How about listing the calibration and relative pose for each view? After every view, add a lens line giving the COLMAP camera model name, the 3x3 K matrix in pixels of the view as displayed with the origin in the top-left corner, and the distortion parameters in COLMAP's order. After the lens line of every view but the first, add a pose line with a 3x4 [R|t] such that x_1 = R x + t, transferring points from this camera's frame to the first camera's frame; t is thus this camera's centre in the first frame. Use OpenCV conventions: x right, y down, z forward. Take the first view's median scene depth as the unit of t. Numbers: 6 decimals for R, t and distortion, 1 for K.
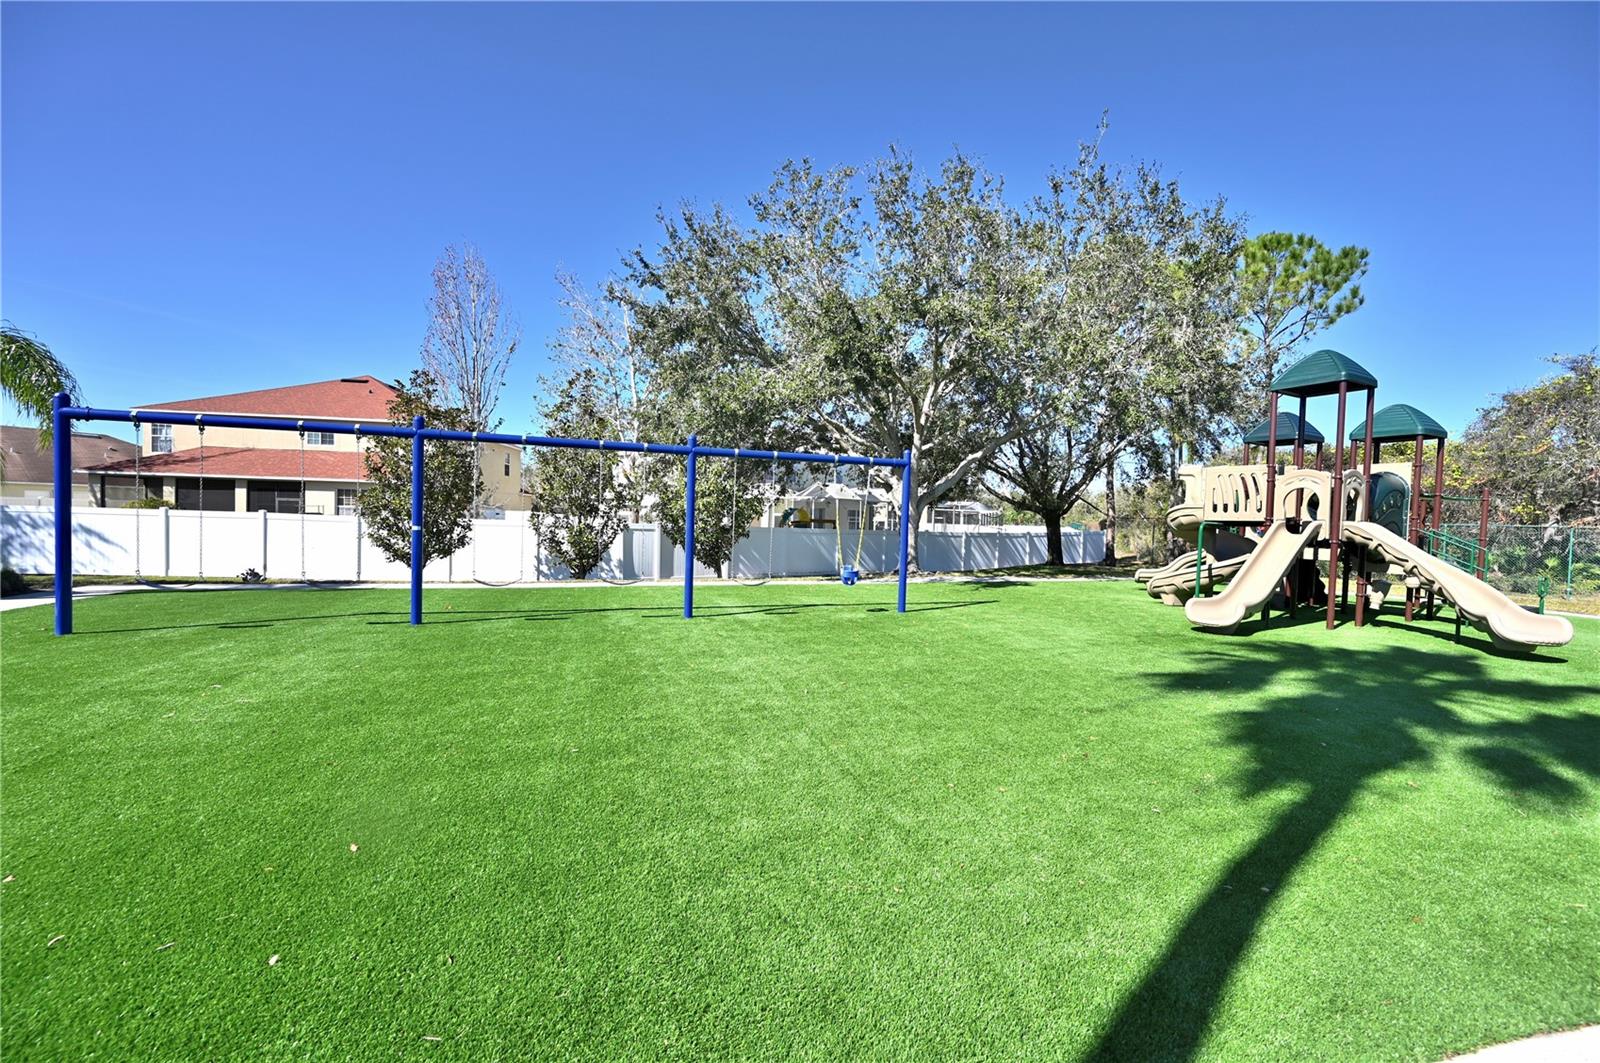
lens RADIAL K [[636.7, 0, 800.0], [0, 636.7, 531.5], [0, 0, 1]] dist [-0.001634, -0.000134]
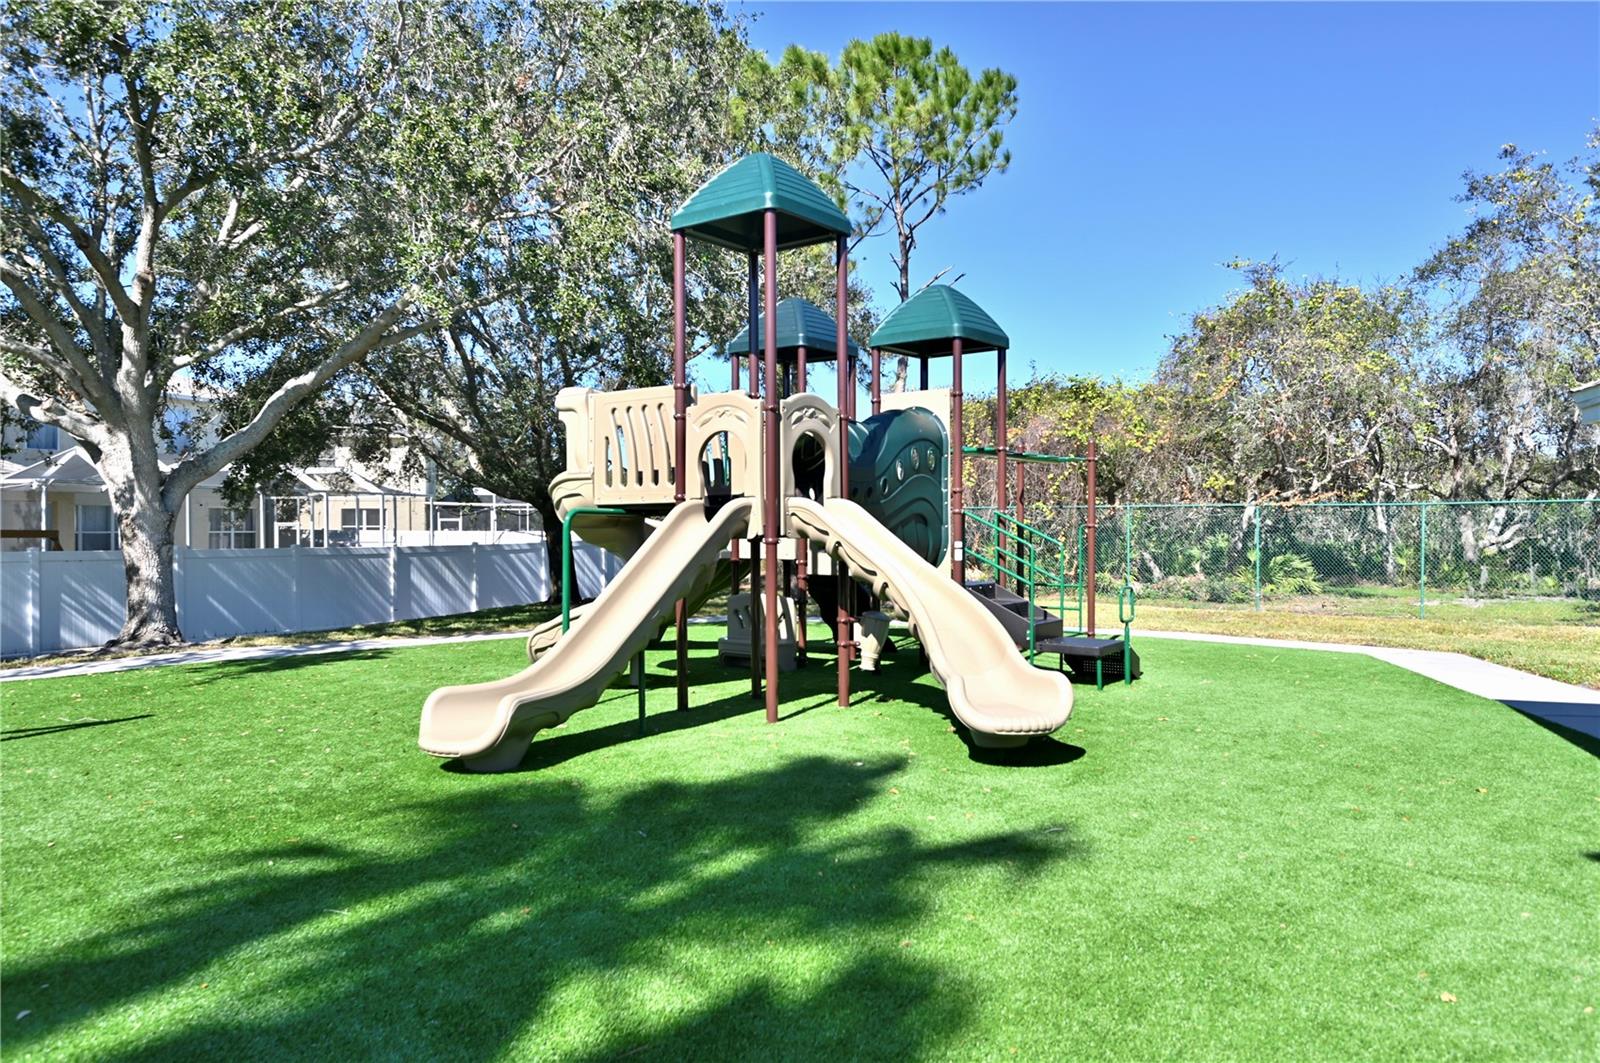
lens RADIAL K [[1062.7, 0, 800.0], [0, 1062.7, 531.5], [0, 0, 1]] dist [0.003587, 0.001099]
pose [[0.916375, -0.033764, 0.398894, 0.277970], [0.038540, 0.999249, -0.003956, 0.006953], [-0.398461, 0.018999, 0.916989, 0.129210]]
